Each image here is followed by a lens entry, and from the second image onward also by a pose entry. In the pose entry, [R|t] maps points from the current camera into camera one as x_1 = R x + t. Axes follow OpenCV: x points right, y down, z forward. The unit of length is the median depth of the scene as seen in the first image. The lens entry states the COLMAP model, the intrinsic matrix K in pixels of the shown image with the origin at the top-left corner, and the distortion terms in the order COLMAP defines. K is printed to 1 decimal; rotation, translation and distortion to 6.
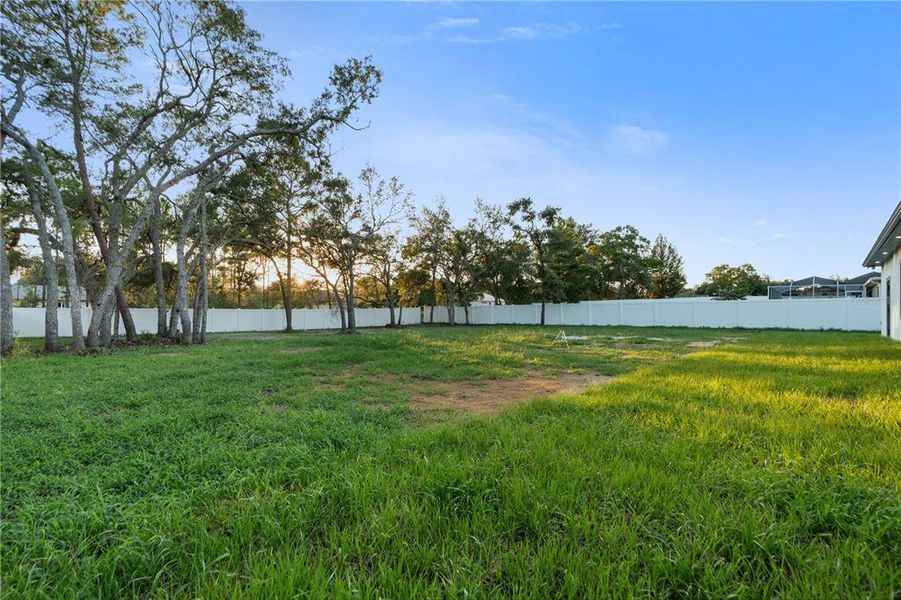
lens RADIAL K [[405.6, 0, 445.8], [0, 405.6, 301.5], [0, 0, 1]] dist [-0.005286, 0.001862]
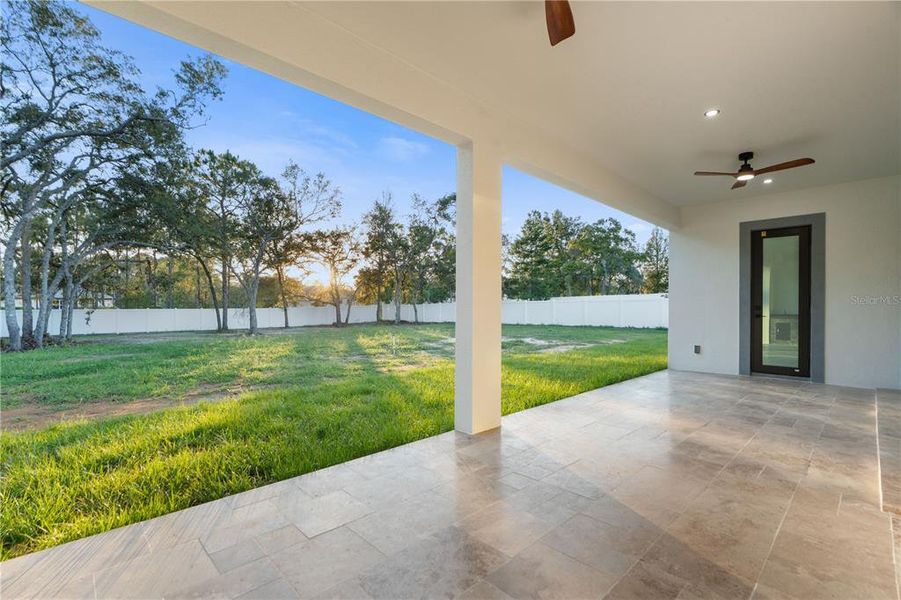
lens RADIAL K [[405.6, 0, 452.9], [0, 405.6, 304.4], [0, 0, 1]] dist [-0.005286, 0.001862]
pose [[0.998666, -0.004436, -0.051450, 0.194668], [0.005560, 0.999749, 0.021723, -0.008880], [0.051341, -0.021980, 0.998439, 0.024574]]
